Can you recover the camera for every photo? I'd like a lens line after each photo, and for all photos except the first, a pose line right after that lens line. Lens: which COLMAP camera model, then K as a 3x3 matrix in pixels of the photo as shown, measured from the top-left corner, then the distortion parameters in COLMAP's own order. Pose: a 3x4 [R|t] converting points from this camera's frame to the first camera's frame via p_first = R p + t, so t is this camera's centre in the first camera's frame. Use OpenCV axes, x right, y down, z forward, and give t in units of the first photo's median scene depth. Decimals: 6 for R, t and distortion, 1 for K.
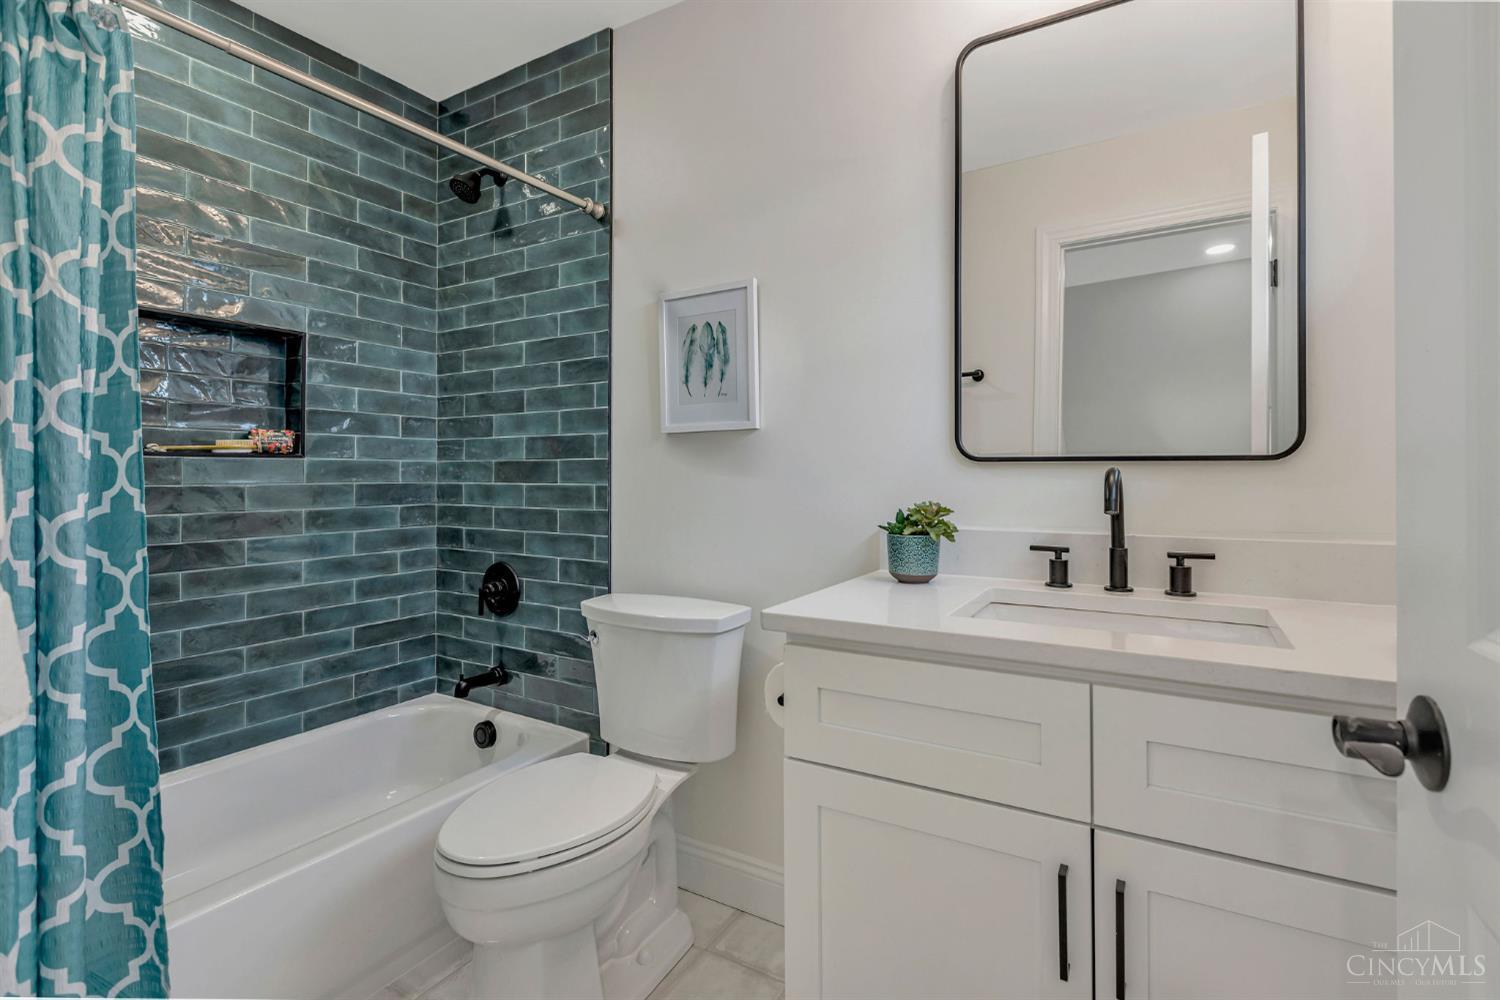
lens RADIAL K [[712.2, 0, 745.1], [0, 712.2, 465.1], [0, 0, 1]] dist [-0.002859, 0.000068]
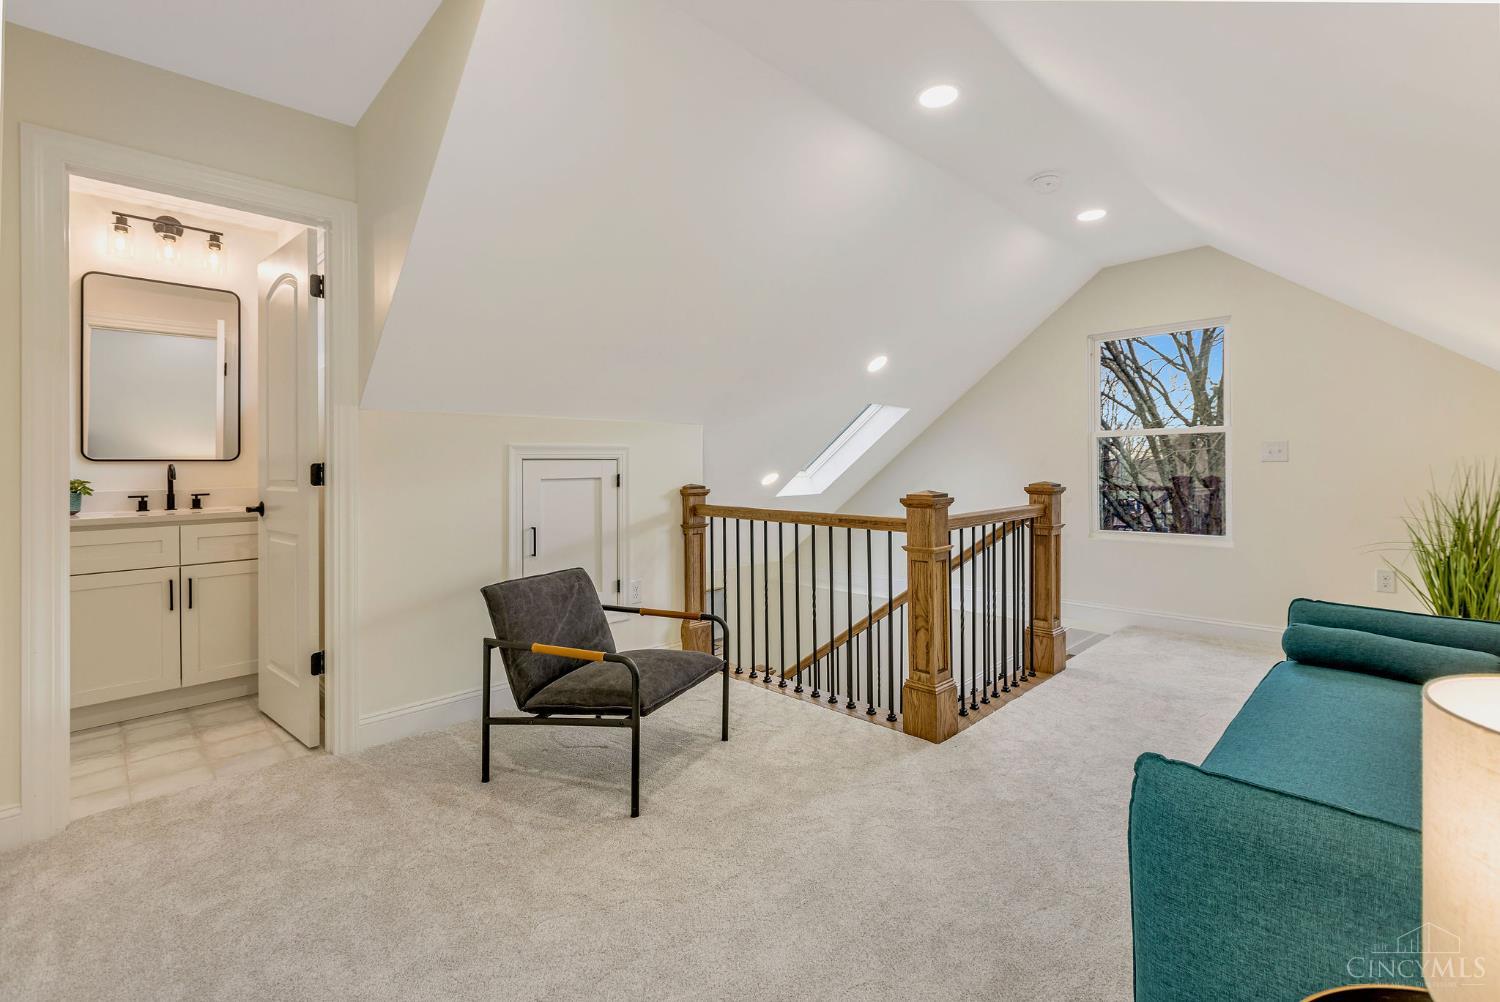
lens RADIAL K [[673.7, 0, 738.2], [0, 673.7, 459.0], [0, 0, 1]] dist [-0.001693, -0.000185]
pose [[0.256423, 0.012121, 0.966489, -1.368111], [0.000017, 0.999921, -0.012545, 0.017476], [-0.966565, 0.003233, 0.256402, -1.700515]]
